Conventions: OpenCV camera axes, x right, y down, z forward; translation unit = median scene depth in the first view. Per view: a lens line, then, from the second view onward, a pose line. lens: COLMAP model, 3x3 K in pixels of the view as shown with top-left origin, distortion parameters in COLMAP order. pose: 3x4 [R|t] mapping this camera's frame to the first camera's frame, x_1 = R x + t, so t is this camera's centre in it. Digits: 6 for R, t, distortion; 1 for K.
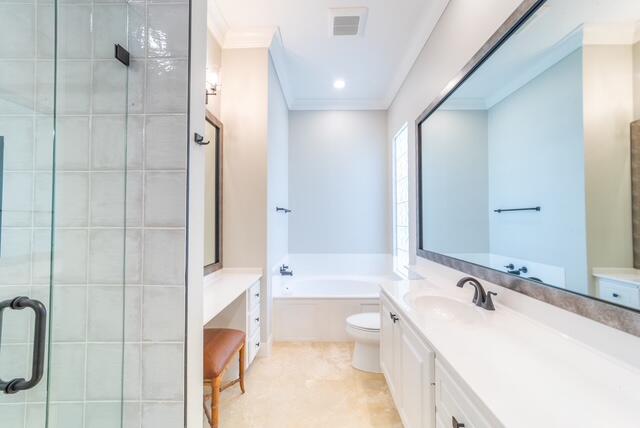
lens RADIAL K [[244.4, 0, 320.0], [0, 244.4, 214.0], [0, 0, 1]] dist [0.000796, 0.000261]
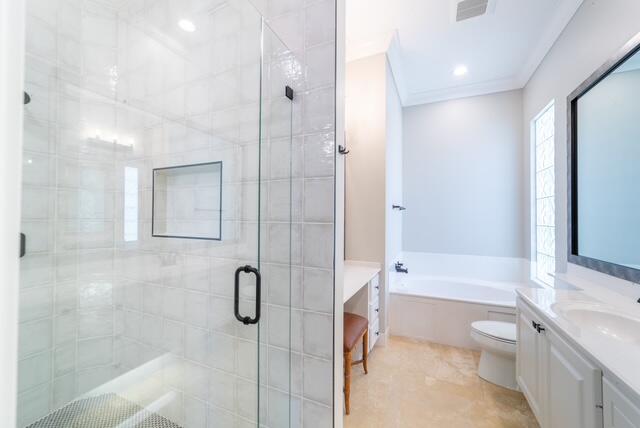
lens RADIAL K [[255.5, 0, 320.0], [0, 255.5, 214.0], [0, 0, 1]] dist [-0.013078, 0.008166]
pose [[0.927671, 0.002048, -0.373393, -0.074090], [0.001802, 0.999949, 0.009960, -0.001575], [0.373395, -0.009912, 0.927620, -0.128754]]
